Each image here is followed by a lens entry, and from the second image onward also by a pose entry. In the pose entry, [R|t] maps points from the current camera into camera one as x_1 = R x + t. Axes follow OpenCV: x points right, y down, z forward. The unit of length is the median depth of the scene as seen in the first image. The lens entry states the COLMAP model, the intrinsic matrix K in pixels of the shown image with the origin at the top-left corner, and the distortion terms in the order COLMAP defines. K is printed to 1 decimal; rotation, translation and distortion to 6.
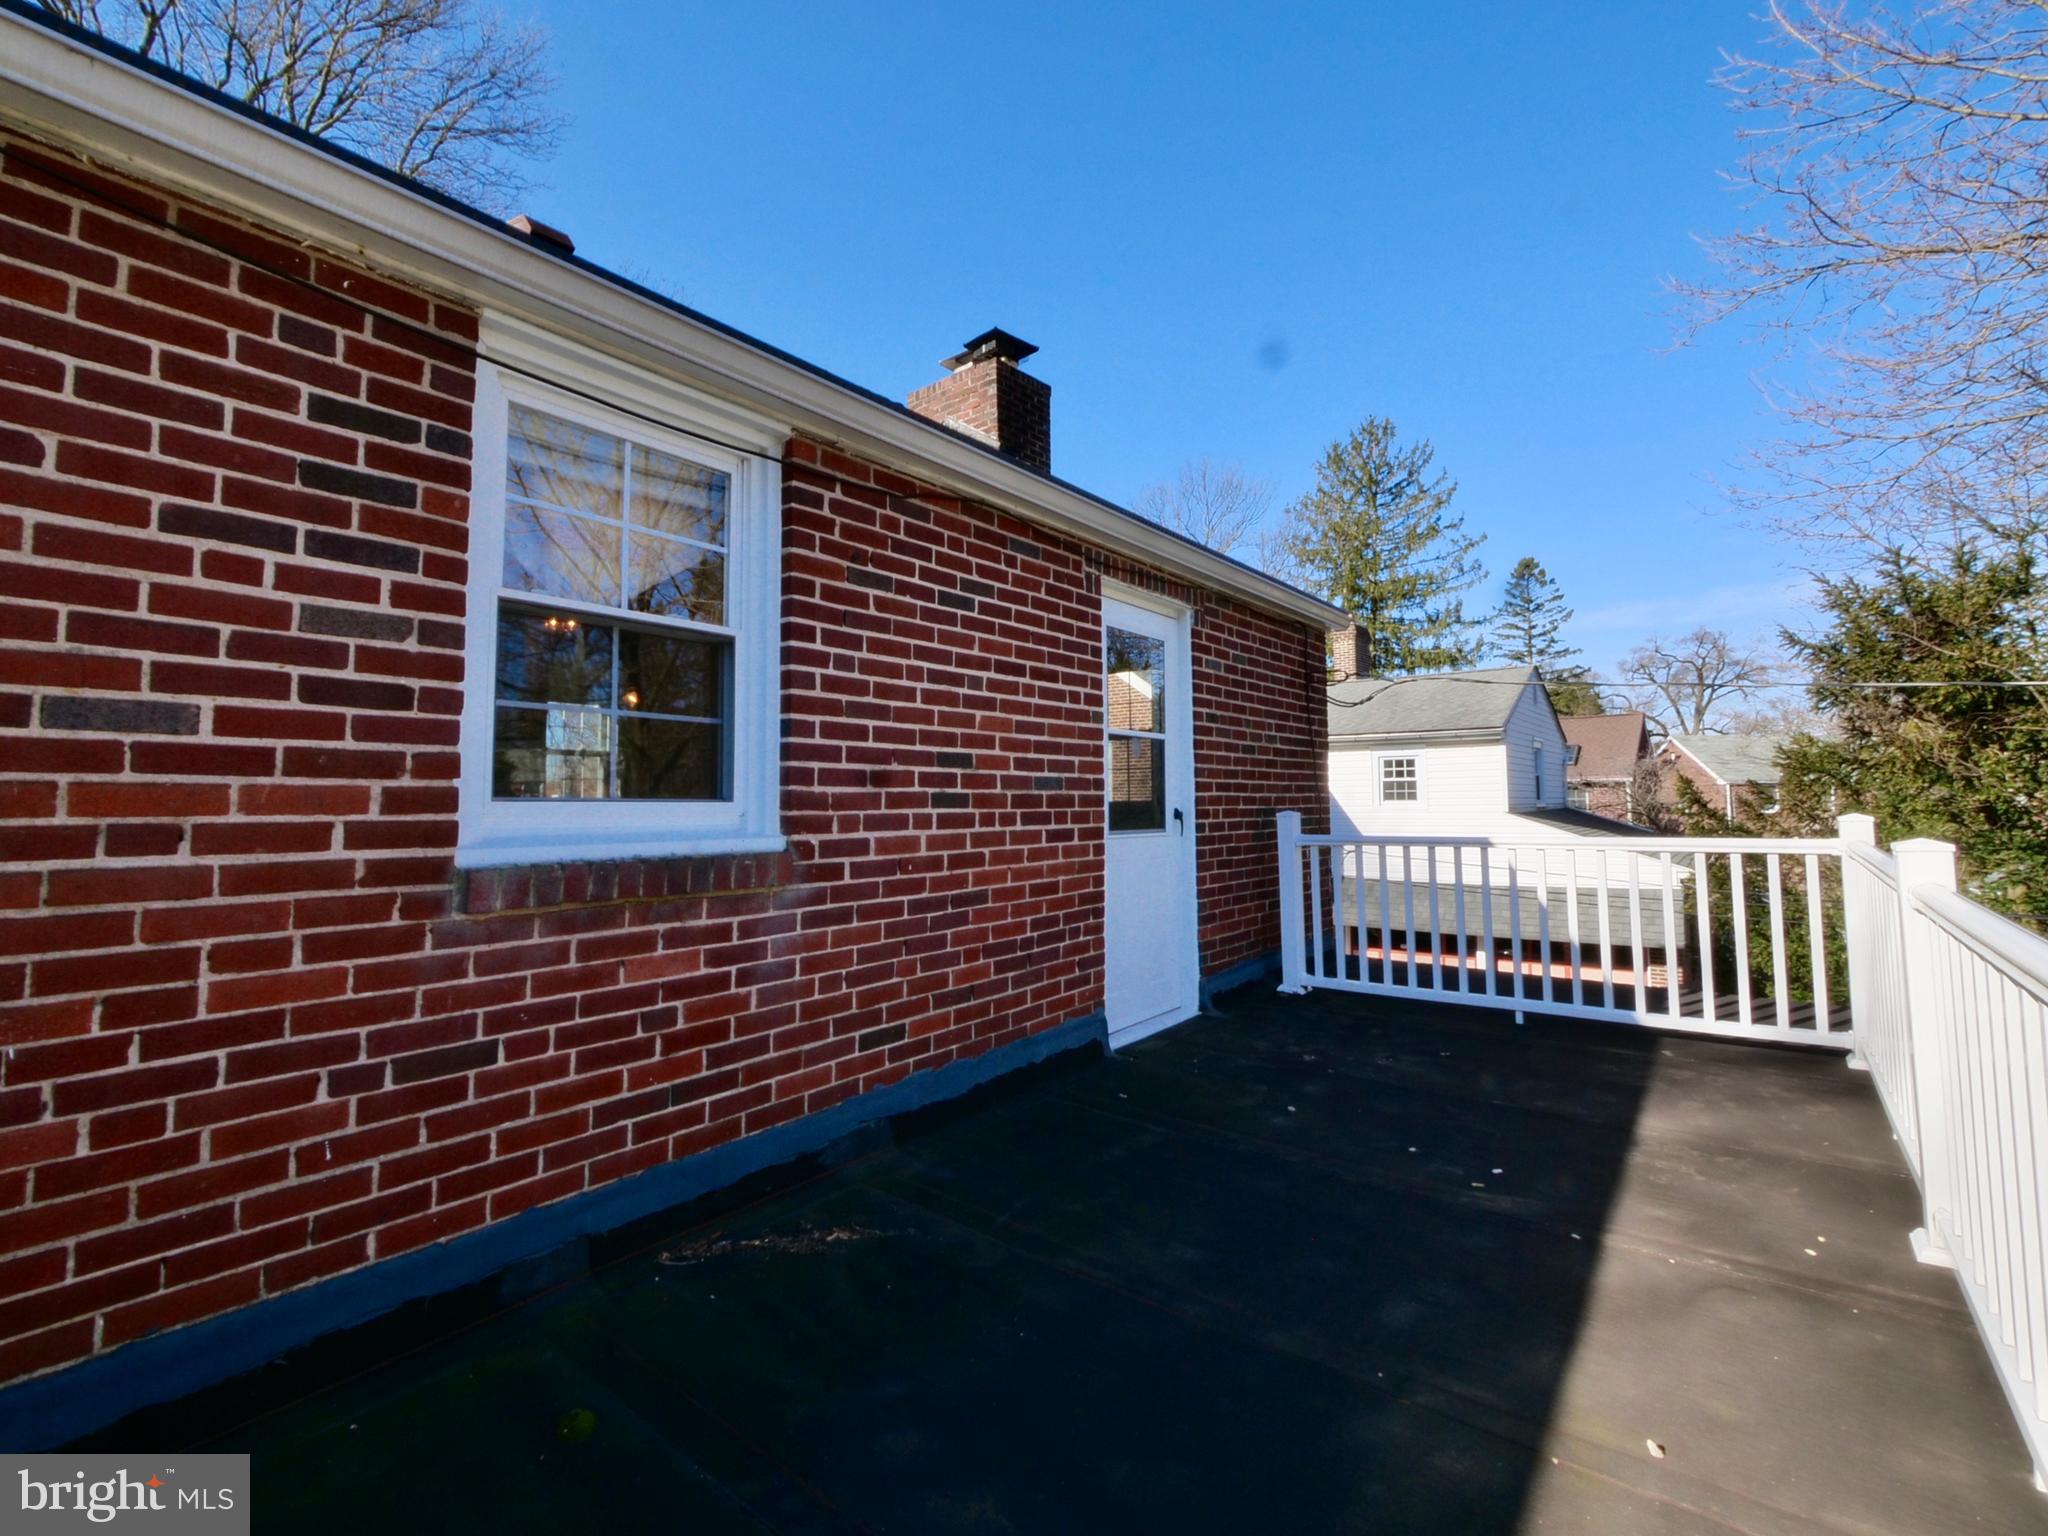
lens RADIAL K [[907.4, 0, 1045.9], [0, 907.4, 742.3], [0, 0, 1]] dist [-0.003216, -0.000295]
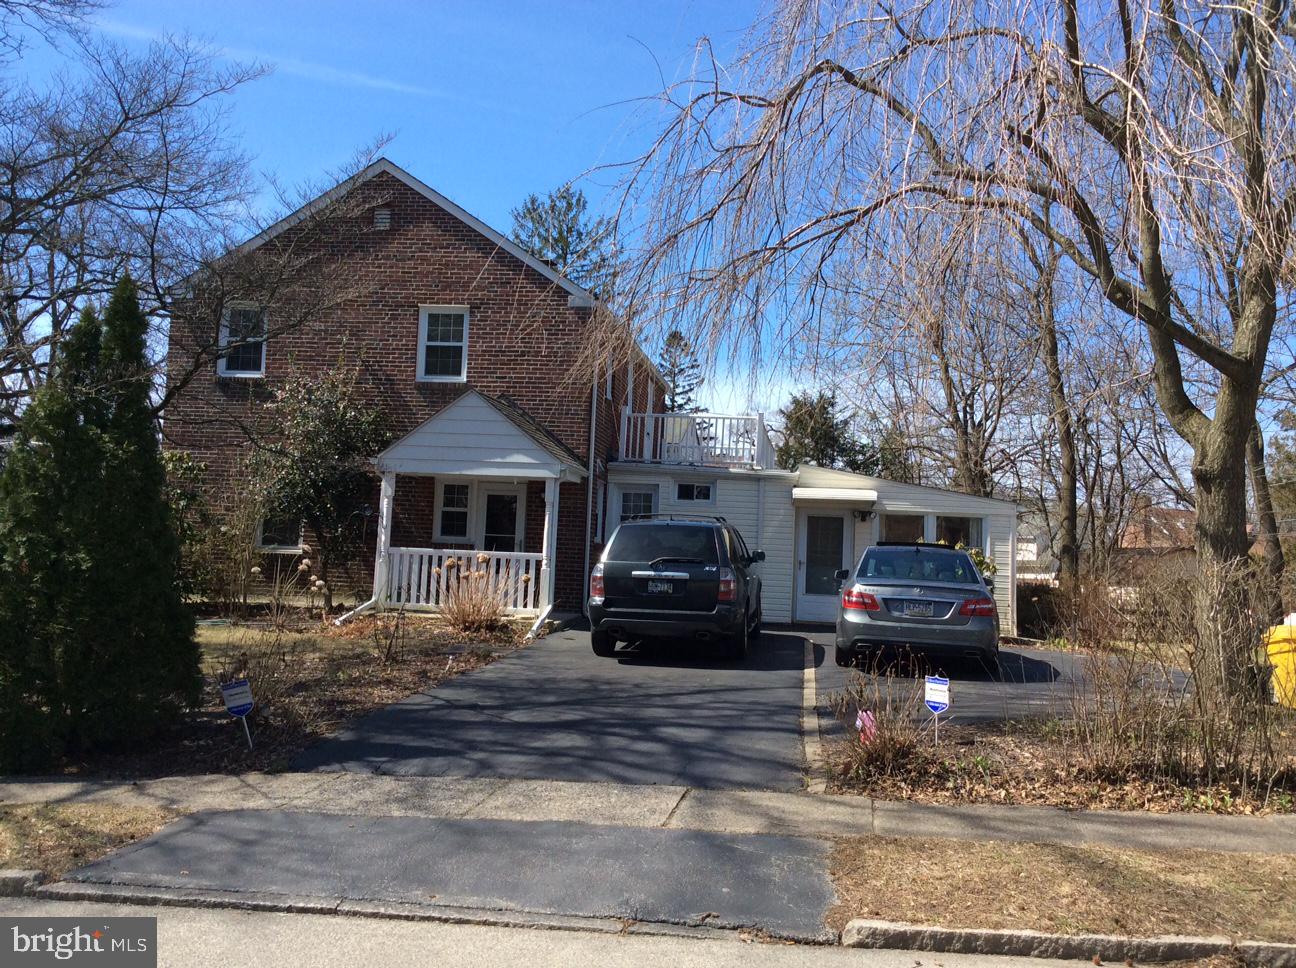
lens RADIAL K [[1191.5, 0, 648.0], [0, 1191.5, 484.0], [0, 0, 1]] dist [0.079488, -0.001089]
pose [[0.872396, 0.088860, 0.480656, -0.850144], [-0.088799, 0.995786, -0.022921, 0.148485], [-0.480667, -0.022686, 0.876610, -1.322295]]
